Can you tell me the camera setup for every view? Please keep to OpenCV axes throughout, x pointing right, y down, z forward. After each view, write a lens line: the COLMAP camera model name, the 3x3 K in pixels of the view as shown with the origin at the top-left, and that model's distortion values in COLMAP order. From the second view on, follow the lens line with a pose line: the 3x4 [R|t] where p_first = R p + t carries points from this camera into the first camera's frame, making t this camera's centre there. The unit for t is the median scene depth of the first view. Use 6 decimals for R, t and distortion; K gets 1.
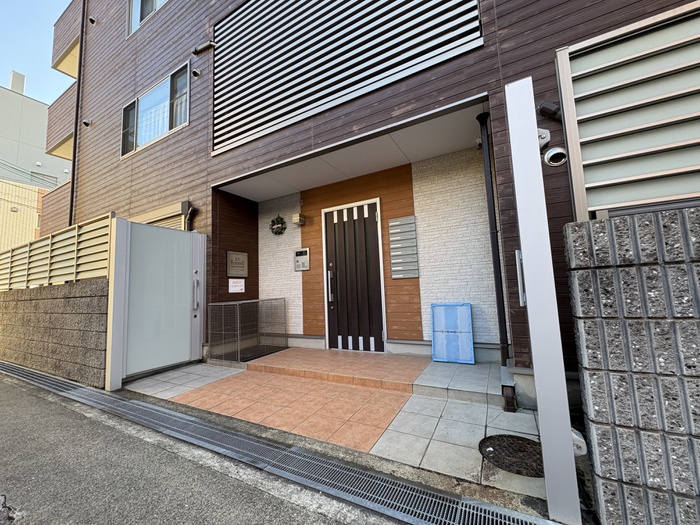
lens RADIAL K [[279.0, 0, 350.0], [0, 279.0, 262.5], [0, 0, 1]] dist [-0.003208, -0.000209]
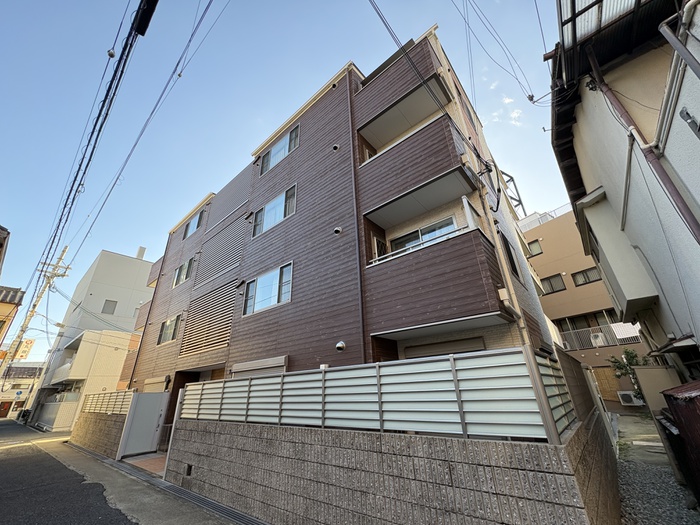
lens RADIAL K [[279.0, 0, 350.0], [0, 279.0, 262.5], [0, 0, 1]] dist [-0.003208, -0.000209]
pose [[0.978736, -0.083364, -0.187418, 1.970414], [0.019038, 0.946664, -0.321659, -0.450825], [0.204237, 0.311251, 0.928122, -1.610738]]
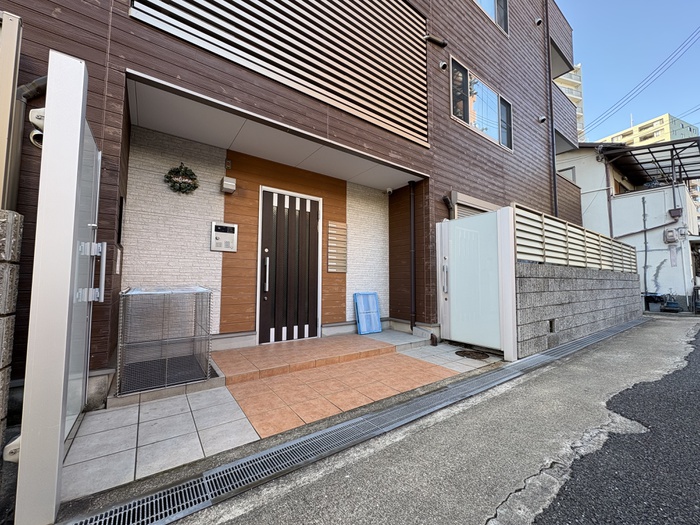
lens RADIAL K [[279.0, 0, 350.0], [0, 279.0, 262.5], [0, 0, 1]] dist [-0.003208, -0.000209]
pose [[0.426357, 0.105221, 0.898414, -0.941287], [-0.114282, 0.991519, -0.061891, 0.088523], [-0.897307, -0.076285, 0.434766, 0.456178]]
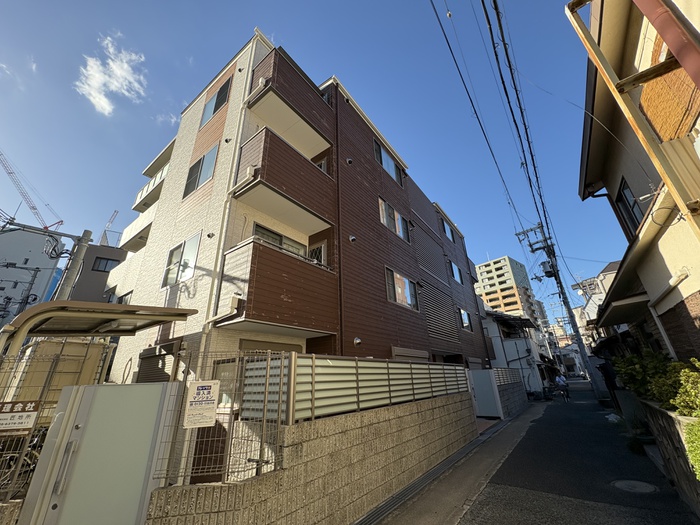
lens RADIAL K [[279.0, 0, 350.0], [0, 279.0, 262.5], [0, 0, 1]] dist [-0.003208, -0.000209]
pose [[0.140090, 0.419444, 0.896907, -3.196461], [-0.068665, 0.907774, -0.413801, 0.102564], [-0.987755, -0.003617, 0.155971, 1.392539]]
